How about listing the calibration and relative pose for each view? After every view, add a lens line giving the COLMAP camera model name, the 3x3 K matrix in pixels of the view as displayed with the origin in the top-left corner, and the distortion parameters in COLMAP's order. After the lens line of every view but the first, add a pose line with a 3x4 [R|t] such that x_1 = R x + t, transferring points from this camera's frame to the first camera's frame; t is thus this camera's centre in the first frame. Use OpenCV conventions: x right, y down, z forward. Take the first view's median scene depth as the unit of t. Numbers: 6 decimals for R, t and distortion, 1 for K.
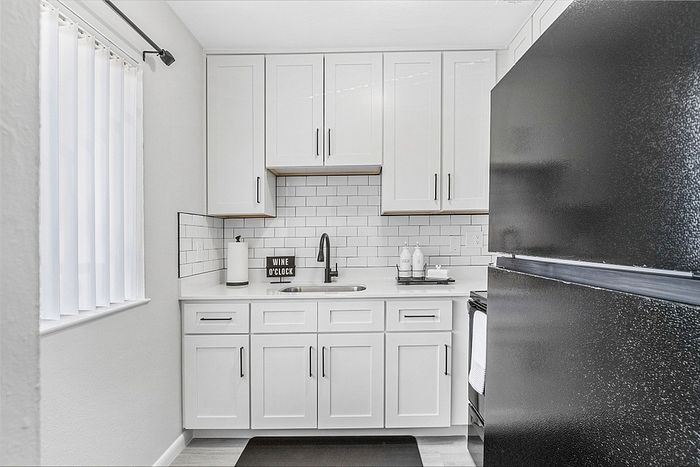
lens RADIAL K [[336.4, 0, 349.1], [0, 336.4, 247.0], [0, 0, 1]] dist [-0.000988, -0.000087]
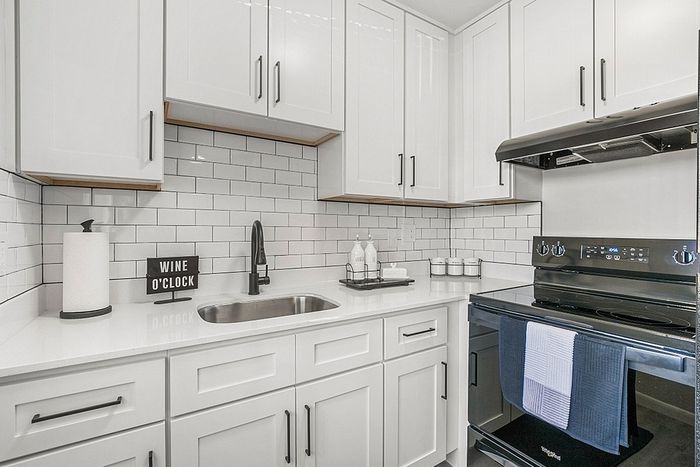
lens RADIAL K [[327.9, 0, 355.2], [0, 327.9, 234.8], [0, 0, 1]] dist [-0.001823, -0.000298]
pose [[0.840825, 0.010888, 0.541198, -0.256444], [-0.005903, 0.999923, -0.010946, -0.006943], [-0.541275, 0.006009, 0.840824, 0.349477]]
